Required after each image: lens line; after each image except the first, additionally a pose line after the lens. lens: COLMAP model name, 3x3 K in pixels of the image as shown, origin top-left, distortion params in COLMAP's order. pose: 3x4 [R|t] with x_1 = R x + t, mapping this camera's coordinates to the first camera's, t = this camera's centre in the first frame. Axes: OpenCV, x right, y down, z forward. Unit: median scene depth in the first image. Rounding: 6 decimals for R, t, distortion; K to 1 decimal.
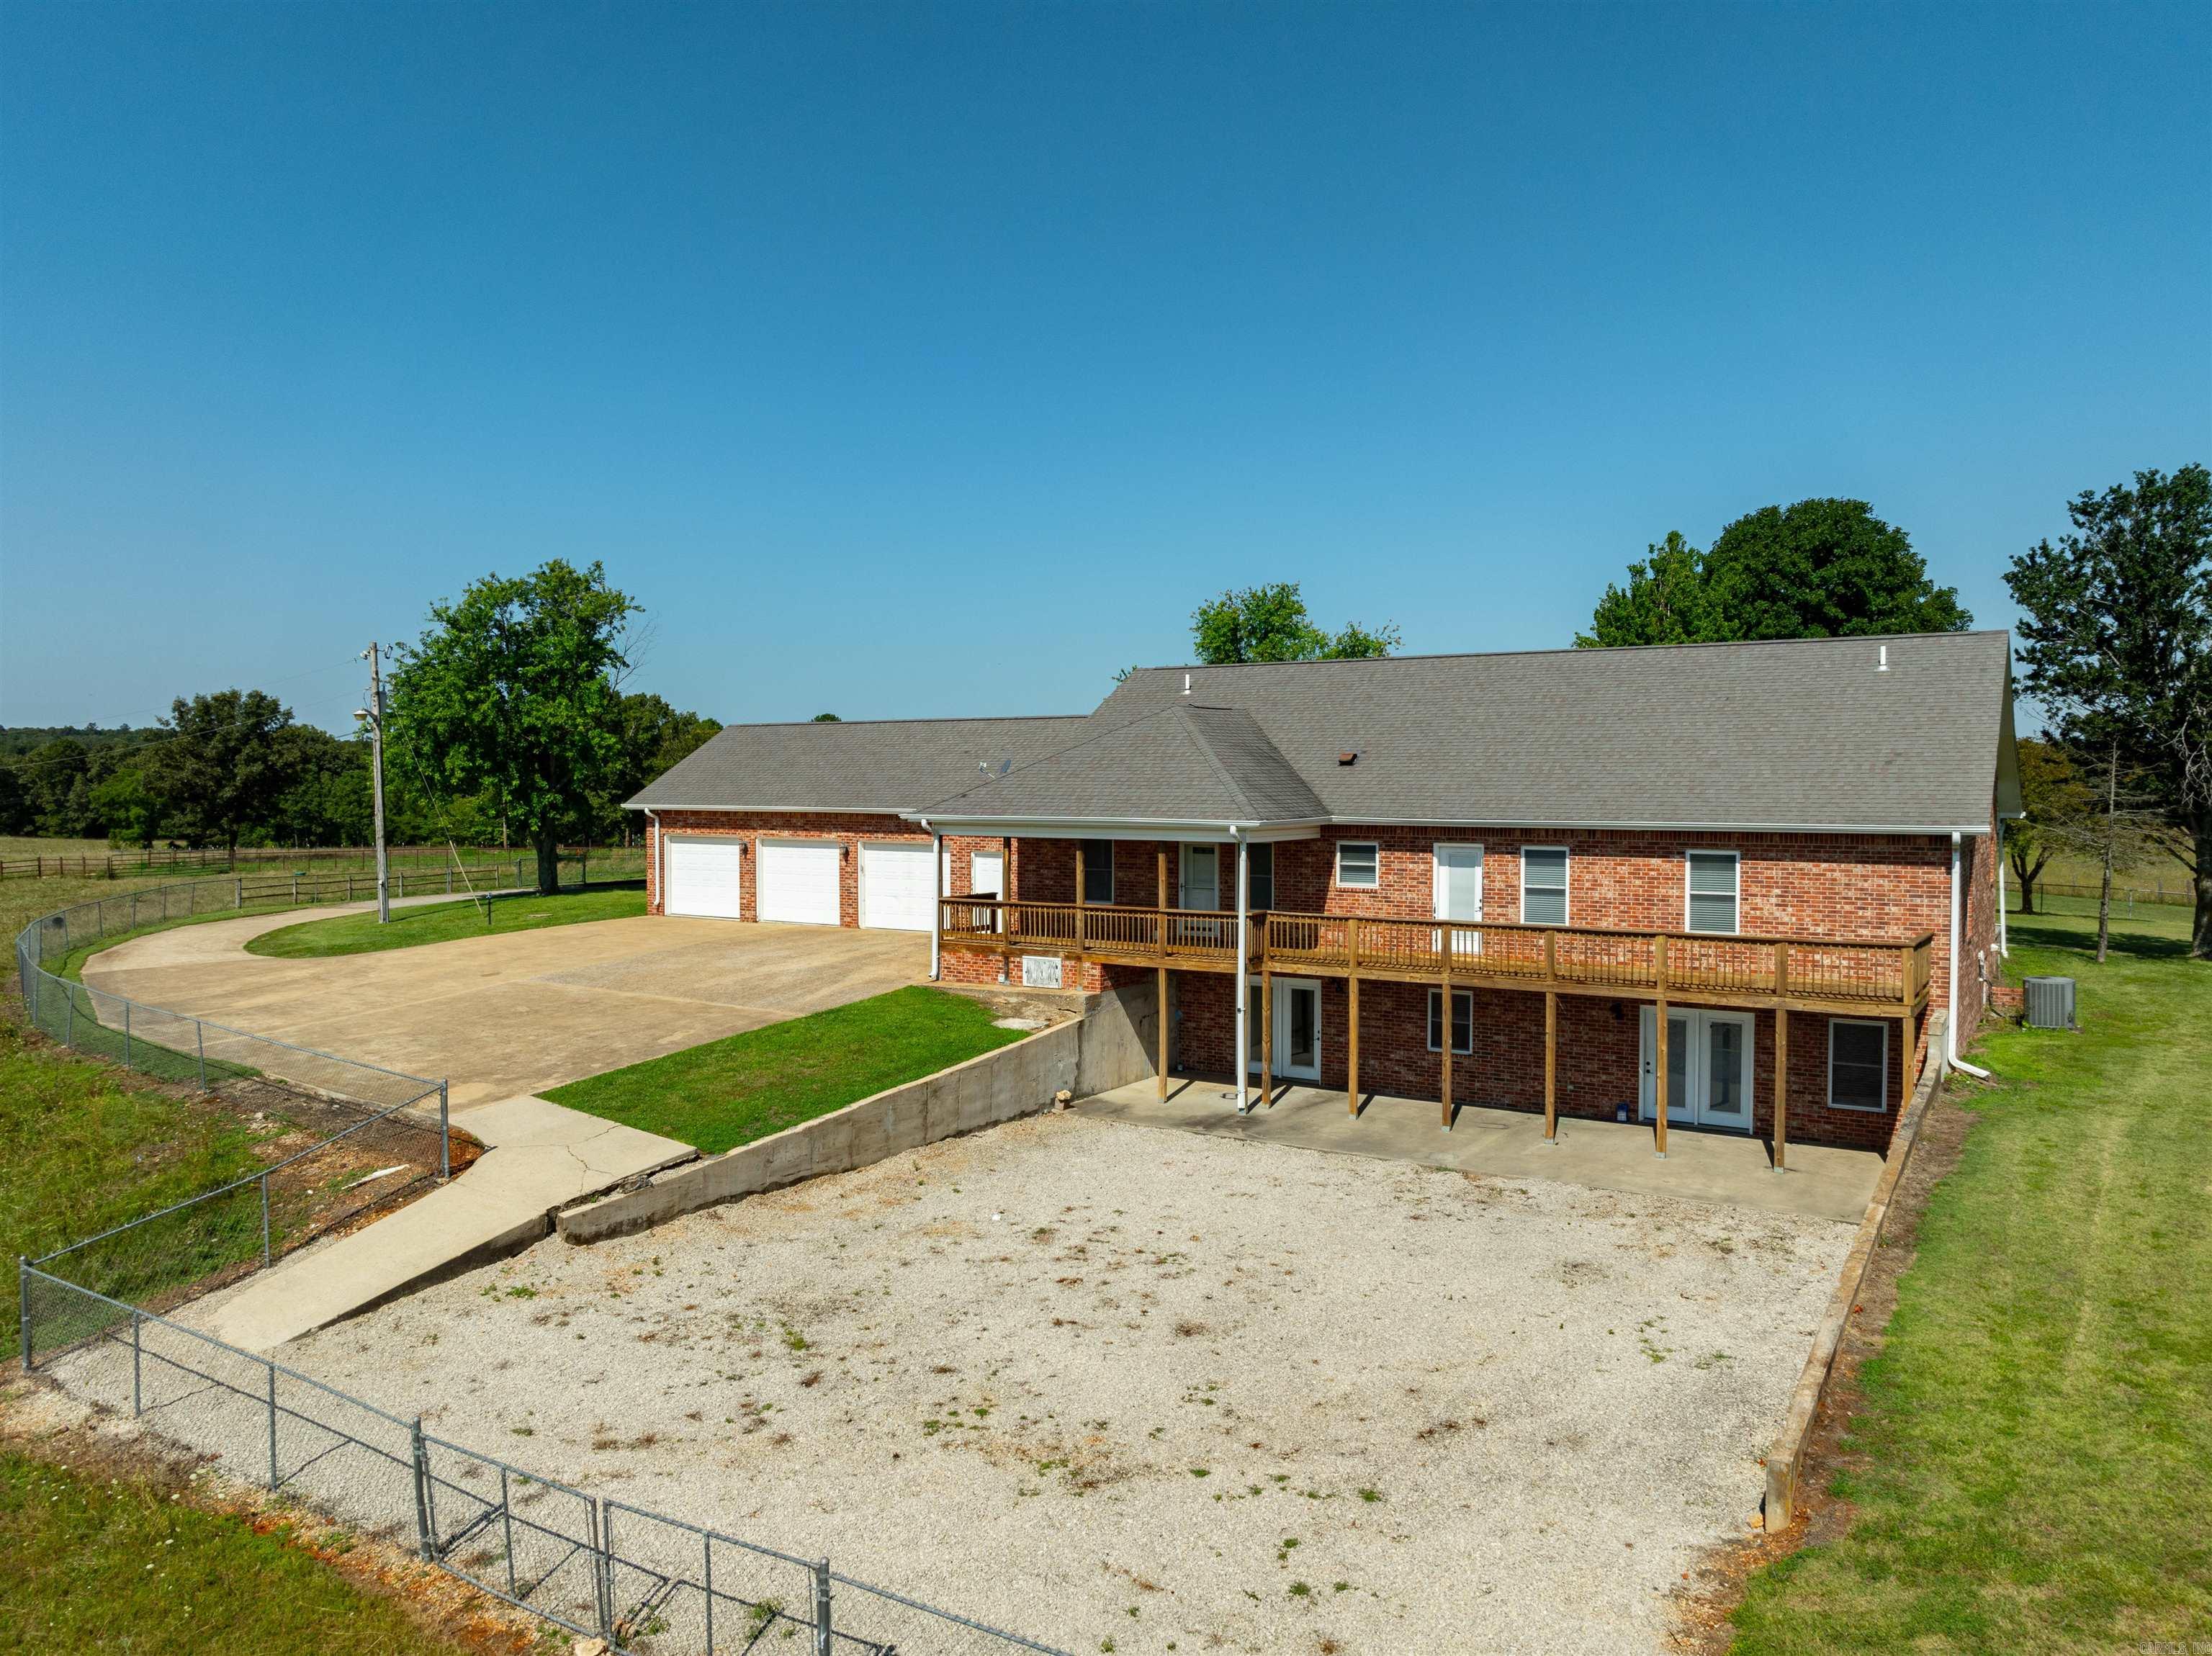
lens RADIAL K [[1568.9, 0, 1088.0], [0, 1568.9, 831.7], [0, 0, 1]] dist [-0.029739, 0.006960]
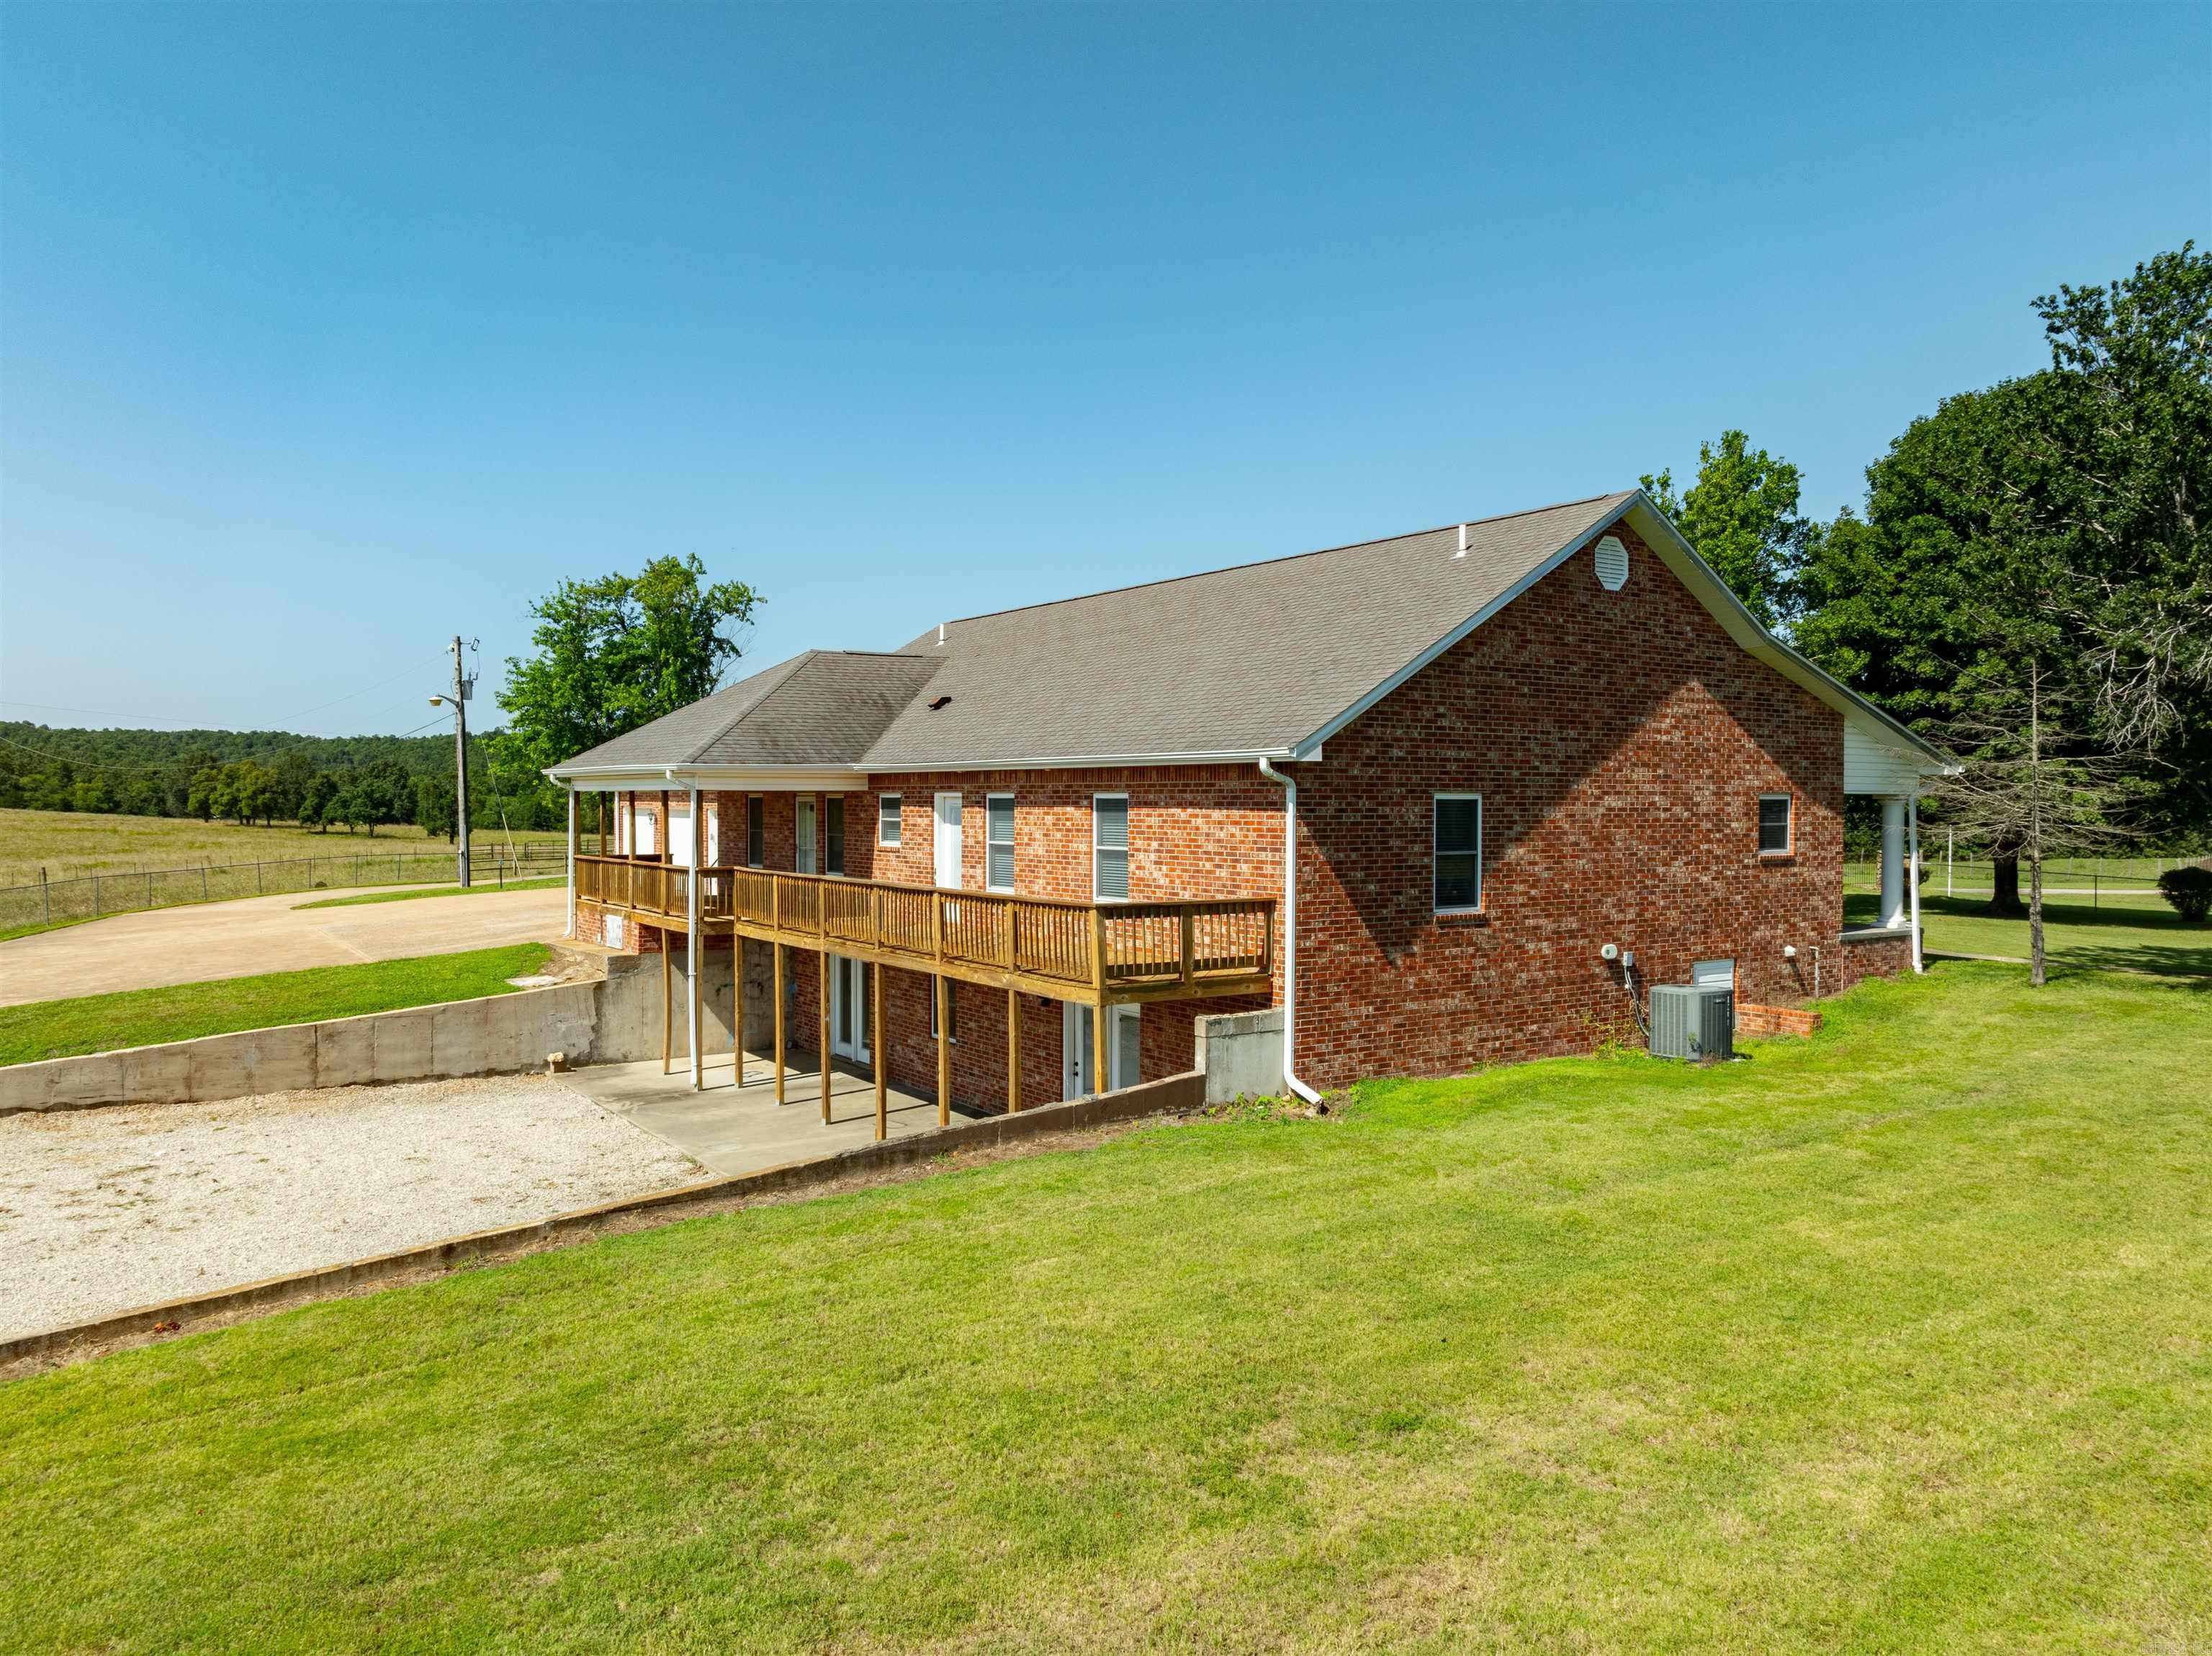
lens RADIAL K [[1568.9, 0, 1103.6], [0, 1568.9, 829.1], [0, 0, 1]] dist [-0.029739, 0.006960]
pose [[0.919163, 0.008383, -0.393787, 0.662933], [-0.013933, 0.999840, -0.011238, 0.036266], [0.393630, 0.015816, 0.919133, 0.261215]]
